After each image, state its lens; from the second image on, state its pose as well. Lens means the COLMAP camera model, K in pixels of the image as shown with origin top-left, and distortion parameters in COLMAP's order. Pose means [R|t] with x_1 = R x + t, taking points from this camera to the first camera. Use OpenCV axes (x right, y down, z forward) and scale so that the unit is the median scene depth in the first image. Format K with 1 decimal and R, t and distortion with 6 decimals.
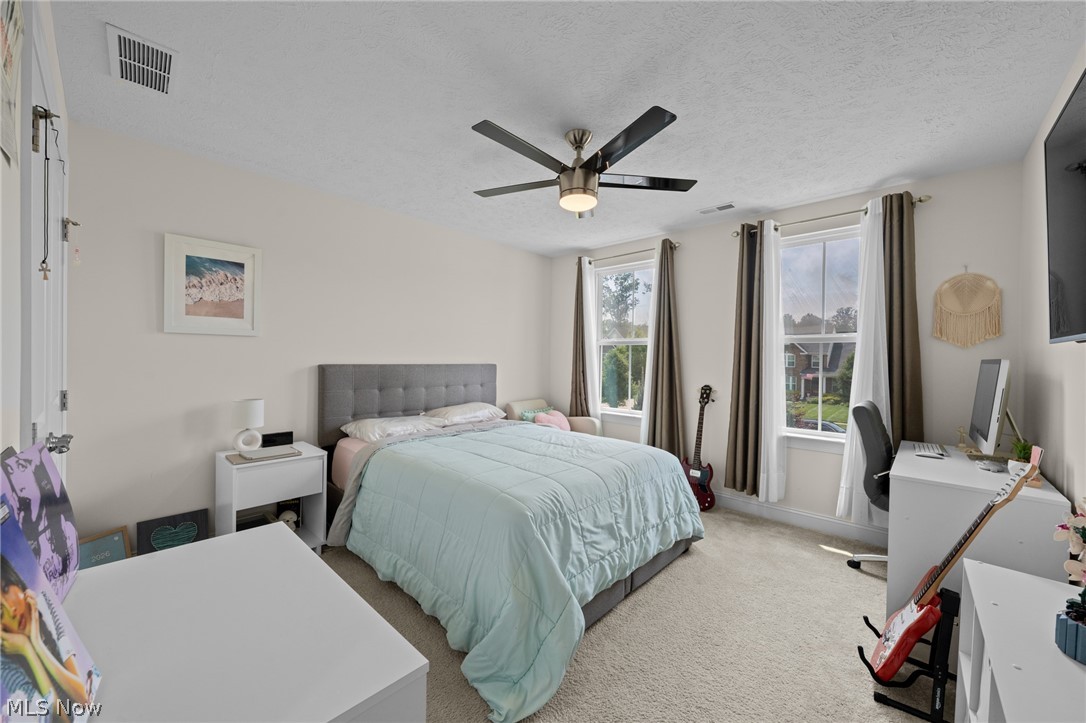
lens RADIAL K [[408.5, 0, 545.1], [0, 408.5, 361.2], [0, 0, 1]] dist [0.001400, 0.000198]
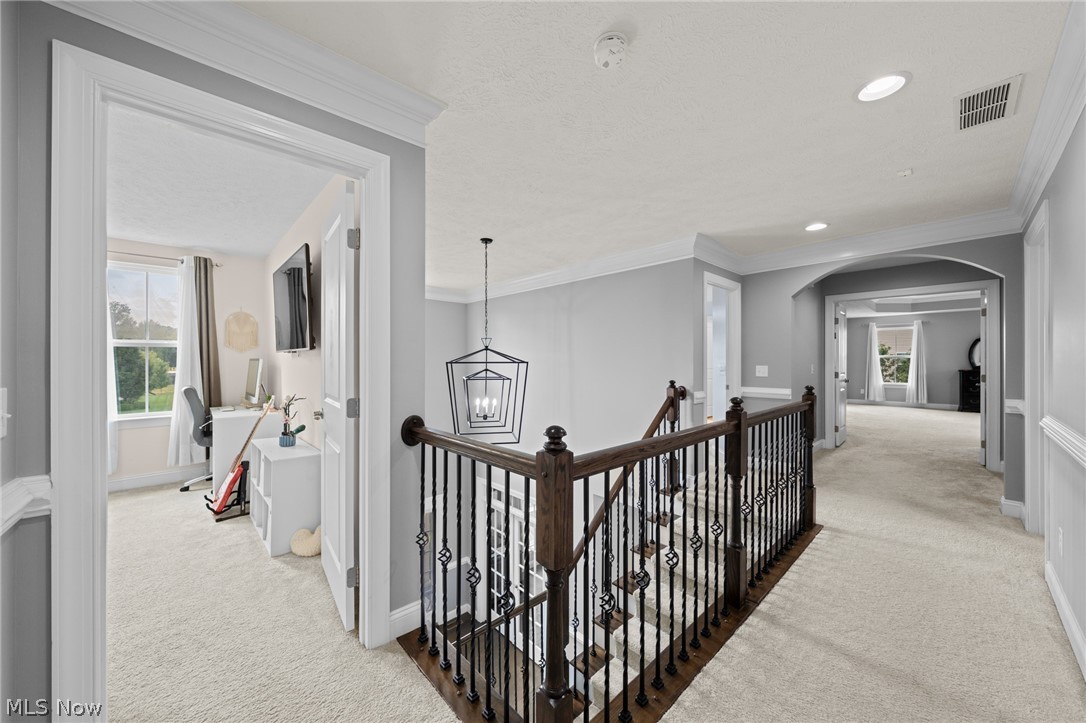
lens RADIAL K [[393.7, 0, 546.6], [0, 393.7, 361.0], [0, 0, 1]] dist [0.001366, 0.000006]
pose [[0.080613, -0.017400, 0.996594, -0.651265], [0.007160, 0.999832, 0.016877, -0.013416], [-0.996720, 0.005775, 0.080724, -0.528082]]
